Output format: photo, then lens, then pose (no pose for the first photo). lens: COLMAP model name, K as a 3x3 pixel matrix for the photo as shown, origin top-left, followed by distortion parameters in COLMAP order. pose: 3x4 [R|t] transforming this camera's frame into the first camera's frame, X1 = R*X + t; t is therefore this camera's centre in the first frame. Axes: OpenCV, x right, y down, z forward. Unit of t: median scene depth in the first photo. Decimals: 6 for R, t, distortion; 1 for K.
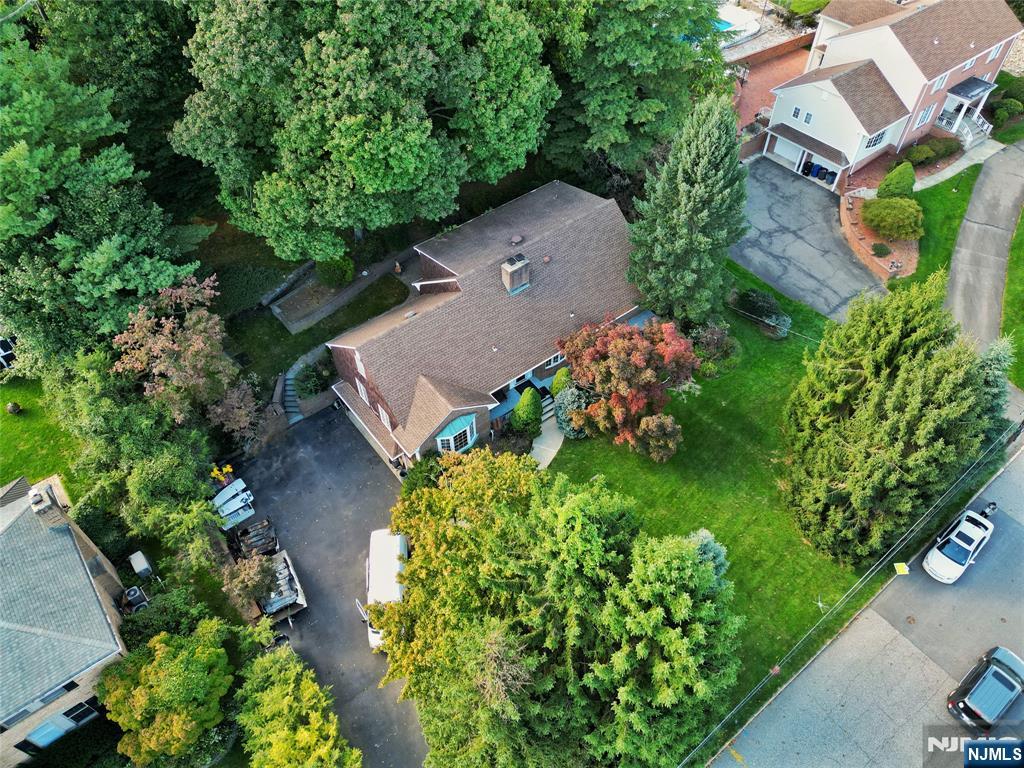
lens RADIAL K [[723.4, 0, 506.5], [0, 723.4, 382.3], [0, 0, 1]] dist [0.014350, -0.012168]
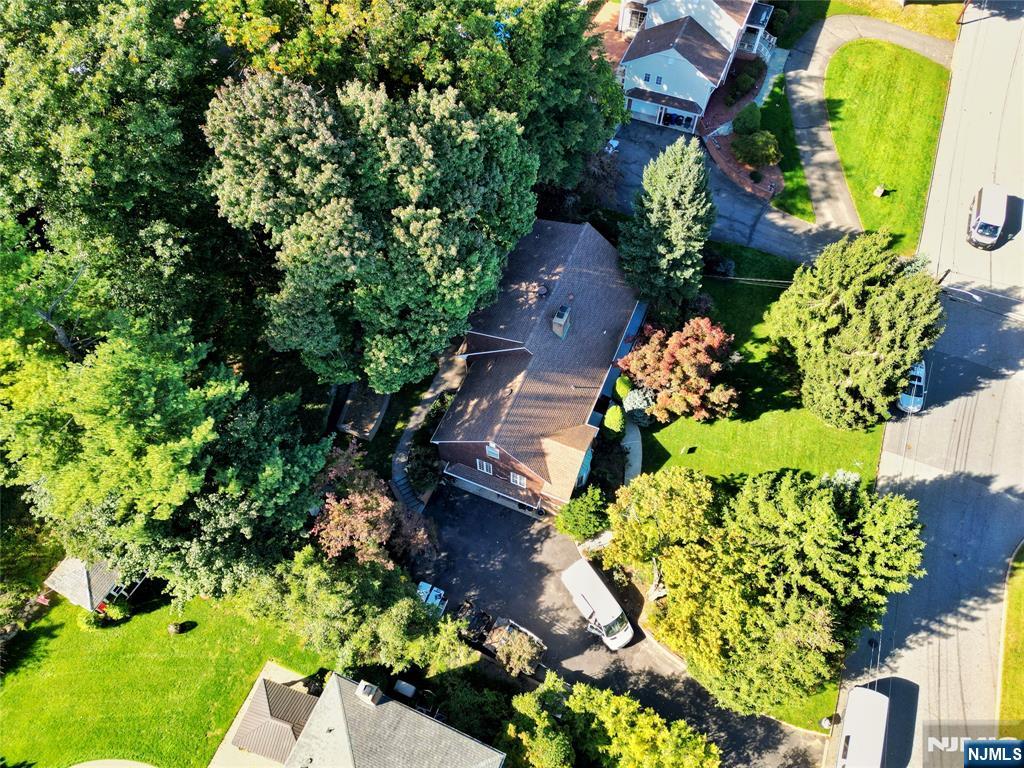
lens RADIAL K [[723.4, 0, 509.9], [0, 723.4, 388.8], [0, 0, 1]] dist [0.014350, -0.012168]
pose [[0.872939, -0.411959, 0.261281, -0.390434], [0.367361, 0.907533, 0.203544, -0.302836], [-0.320973, -0.081697, 0.943558, -0.090519]]
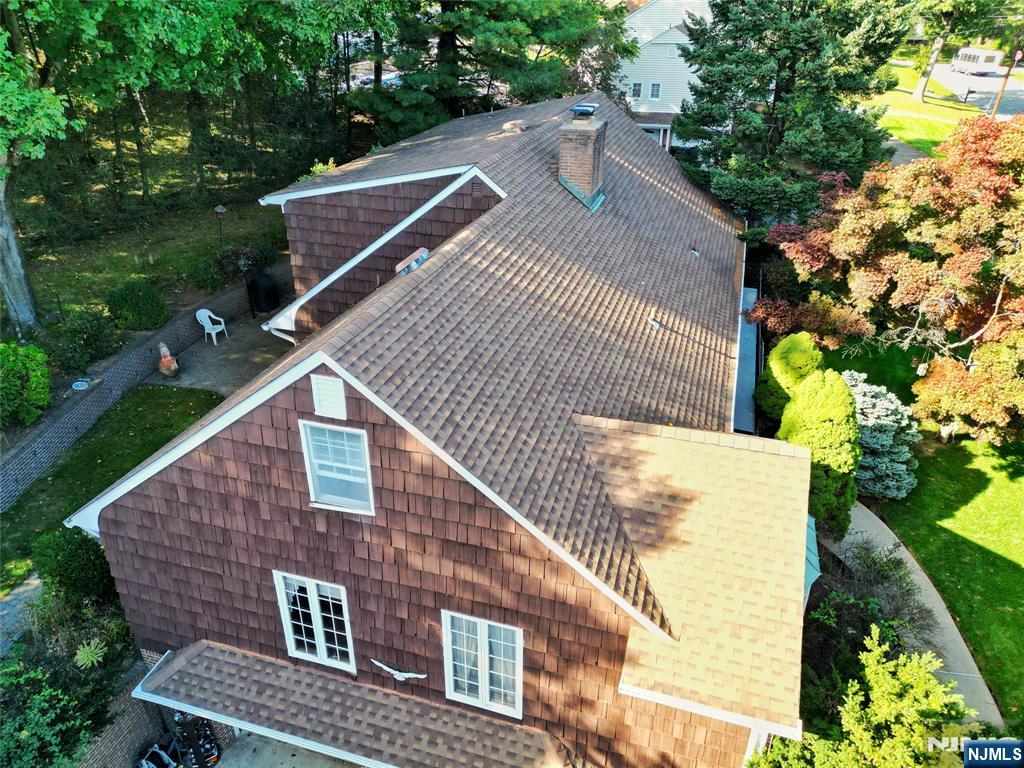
lens RADIAL K [[723.4, 0, 510.1], [0, 723.4, 381.3], [0, 0, 1]] dist [0.014350, -0.012168]
pose [[0.816527, -0.257710, 0.516593, -0.235169], [0.425094, 0.873850, -0.235970, 0.026400], [-0.390613, 0.412277, 0.823073, 0.700267]]
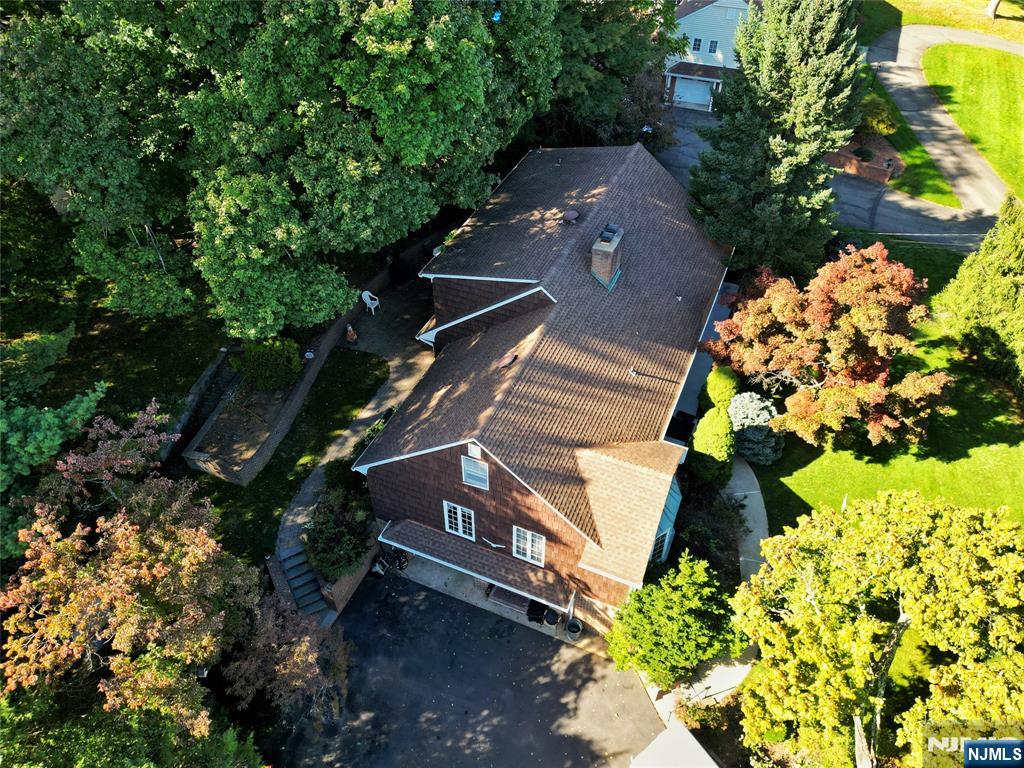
lens RADIAL K [[723.4, 0, 504.4], [0, 723.4, 378.8], [0, 0, 1]] dist [0.014350, -0.012168]
pose [[0.876860, -0.317140, 0.361300, -0.317444], [0.356898, 0.932947, -0.047258, -0.047769], [-0.322087, 0.170386, 0.931251, 0.416569]]
